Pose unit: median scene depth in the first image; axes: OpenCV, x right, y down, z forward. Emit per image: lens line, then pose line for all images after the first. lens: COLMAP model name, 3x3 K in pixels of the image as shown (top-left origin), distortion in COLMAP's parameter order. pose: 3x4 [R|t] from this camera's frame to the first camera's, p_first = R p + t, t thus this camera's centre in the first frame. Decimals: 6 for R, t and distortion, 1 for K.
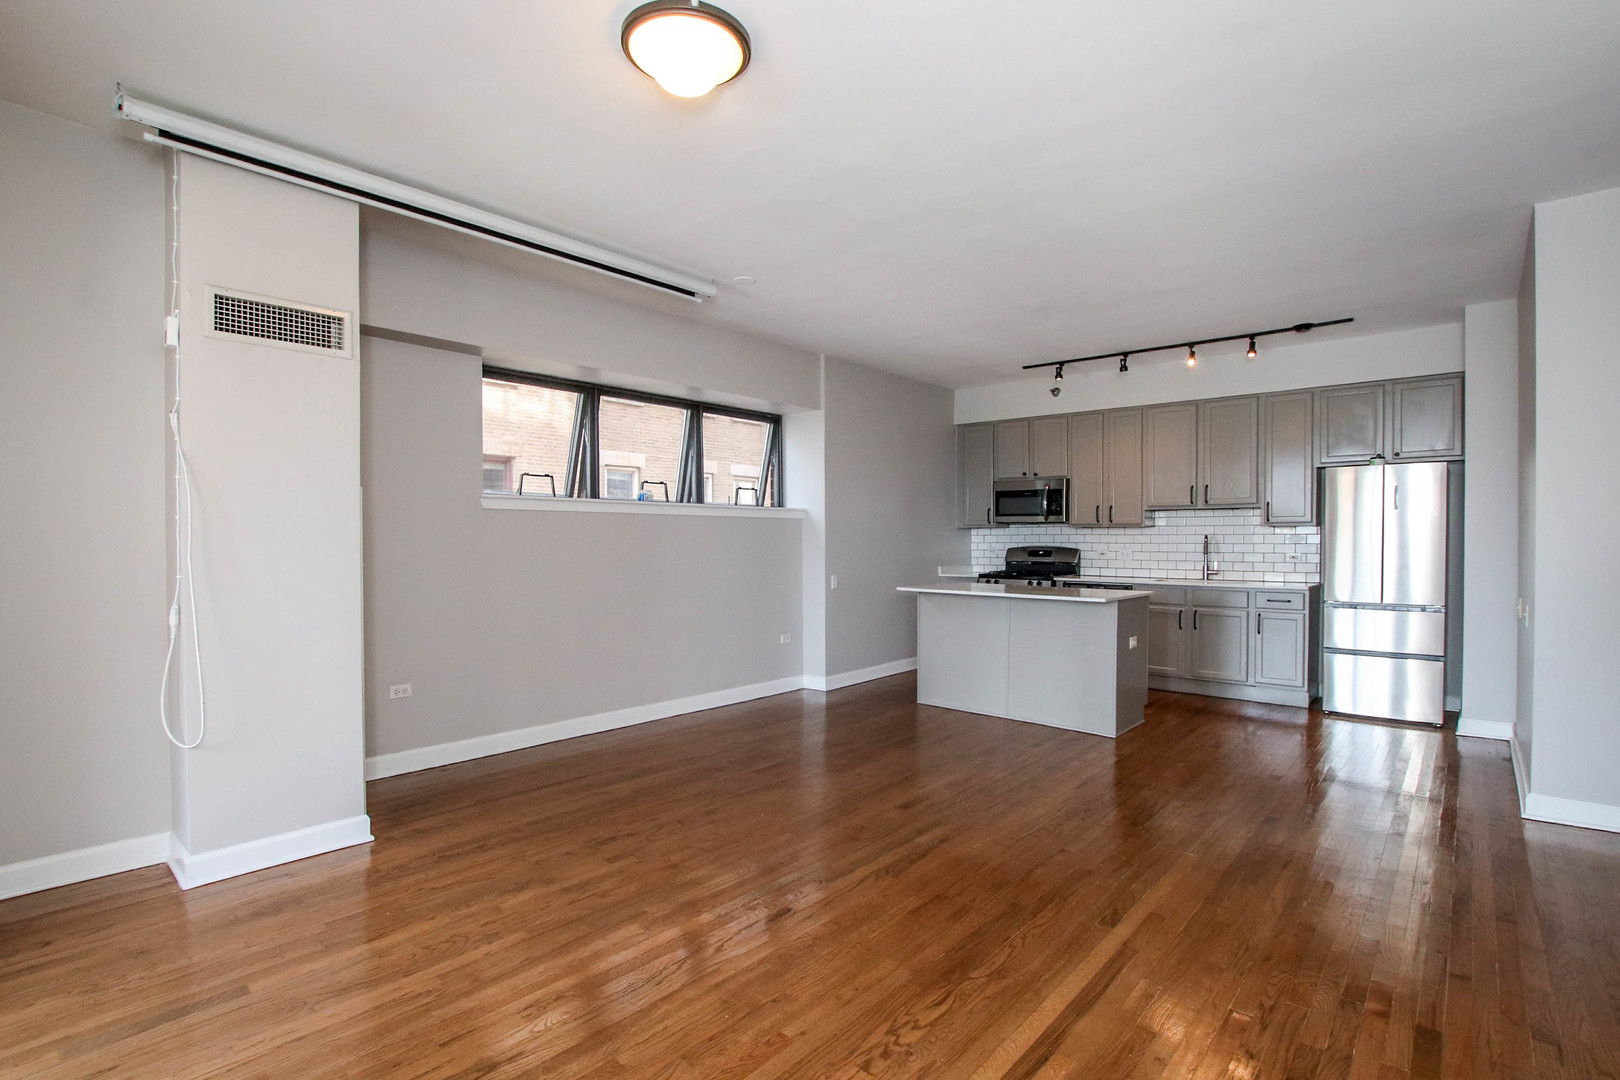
lens RADIAL K [[758.1, 0, 804.1], [0, 758.1, 551.2], [0, 0, 1]] dist [-0.064167, 0.016795]
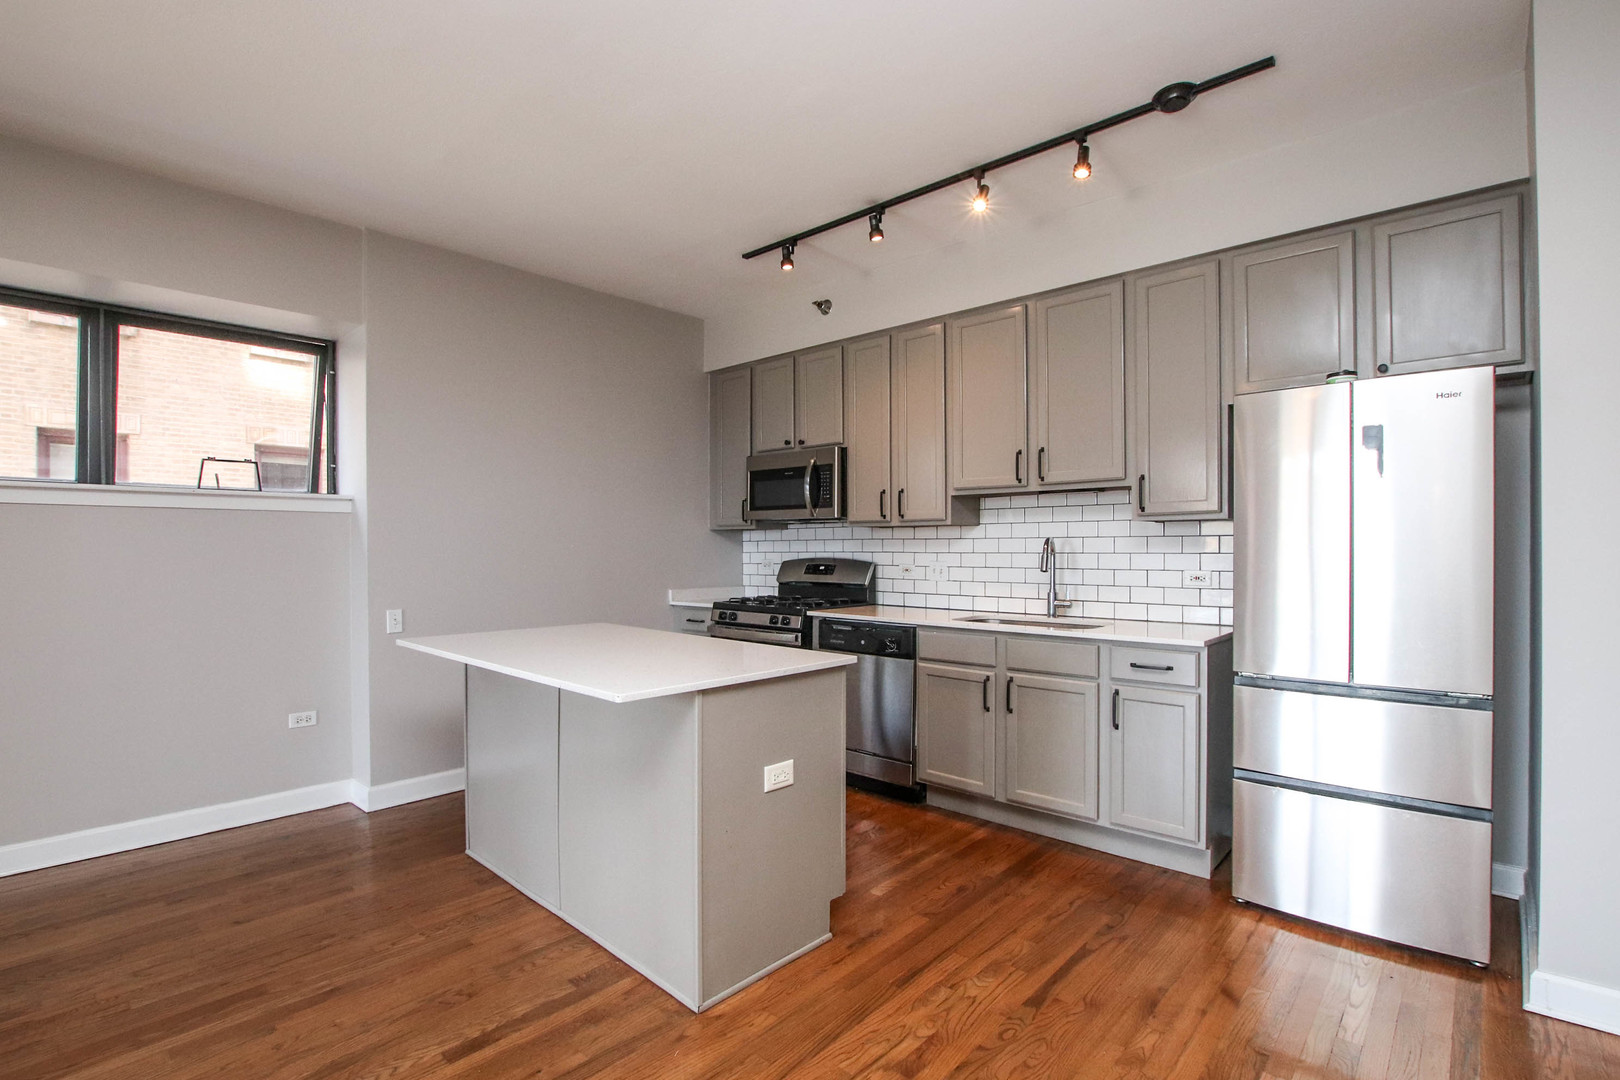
lens RADIAL K [[772.9, 0, 811.7], [0, 772.9, 546.5], [0, 0, 1]] dist [-0.029147, 0.001235]
pose [[0.999997, -0.002392, -0.000506, 0.334008], [0.002382, 0.999824, -0.018591, -0.004526], [0.000551, 0.018590, 0.999827, 0.386004]]
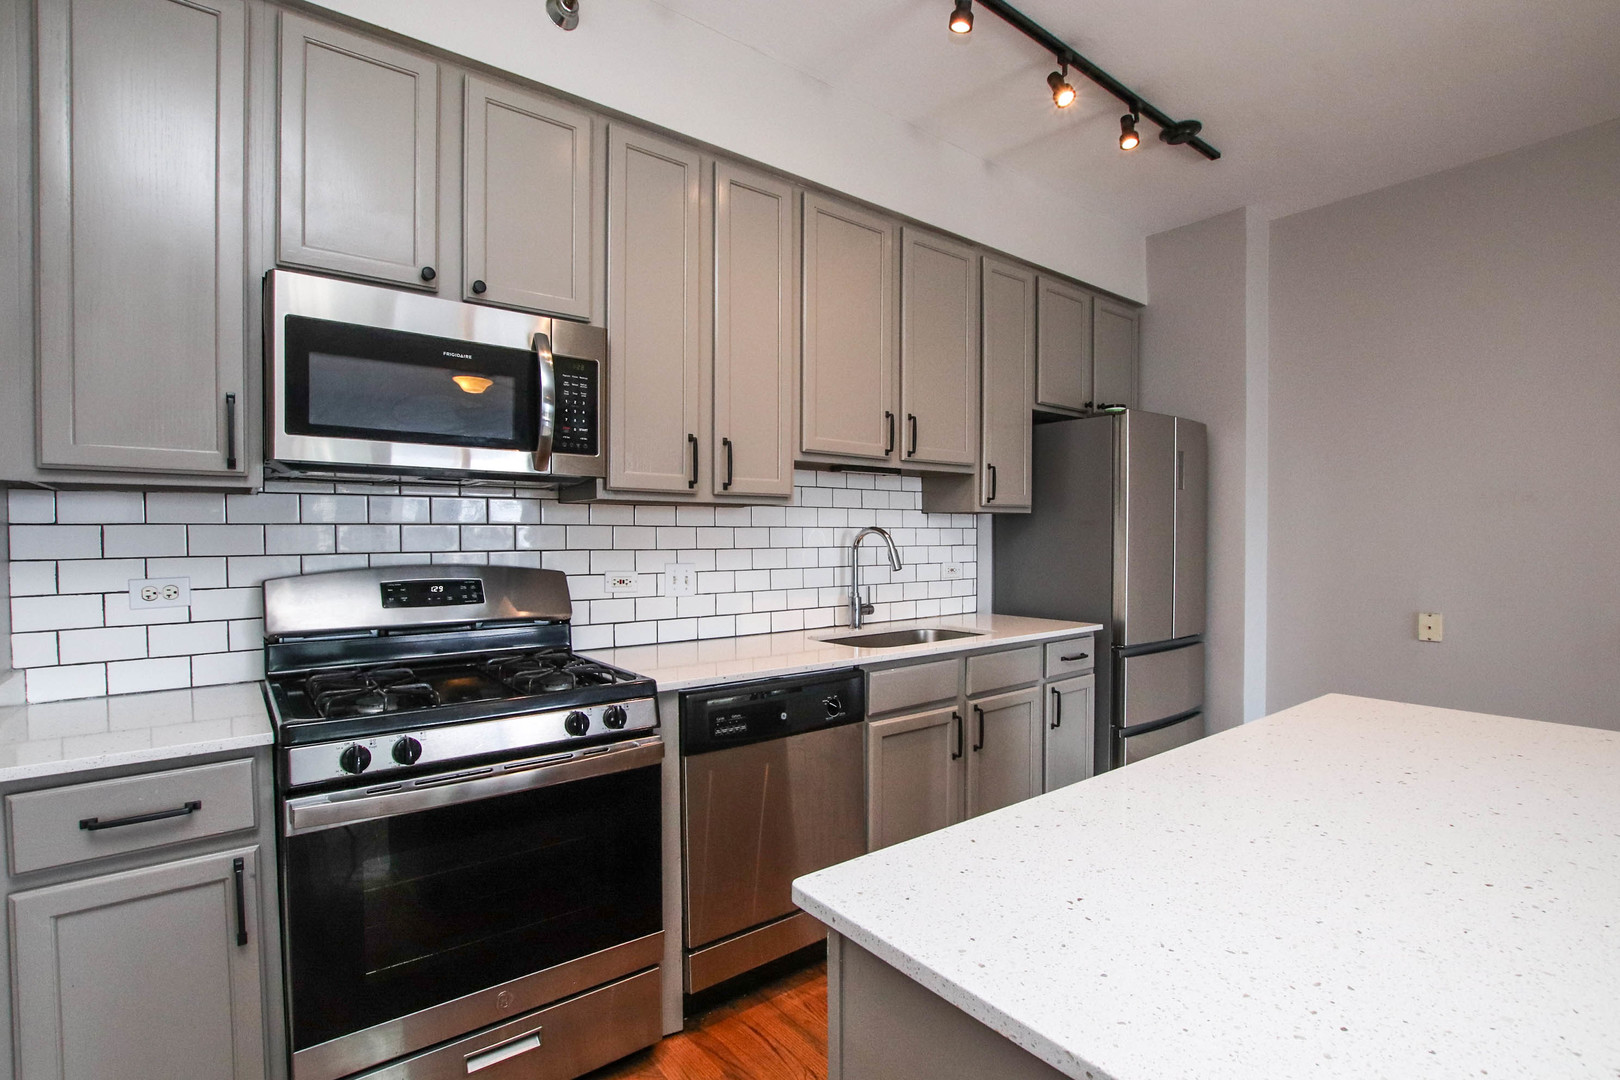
lens RADIAL K [[772.9, 0, 811.7], [0, 772.9, 546.5], [0, 0, 1]] dist [-0.029147, 0.001235]
pose [[0.156212, -0.015492, 0.987602, 0.069623], [0.017316, 0.999766, 0.012944, -0.016239], [-0.987572, 0.015079, 0.156443, 0.894277]]
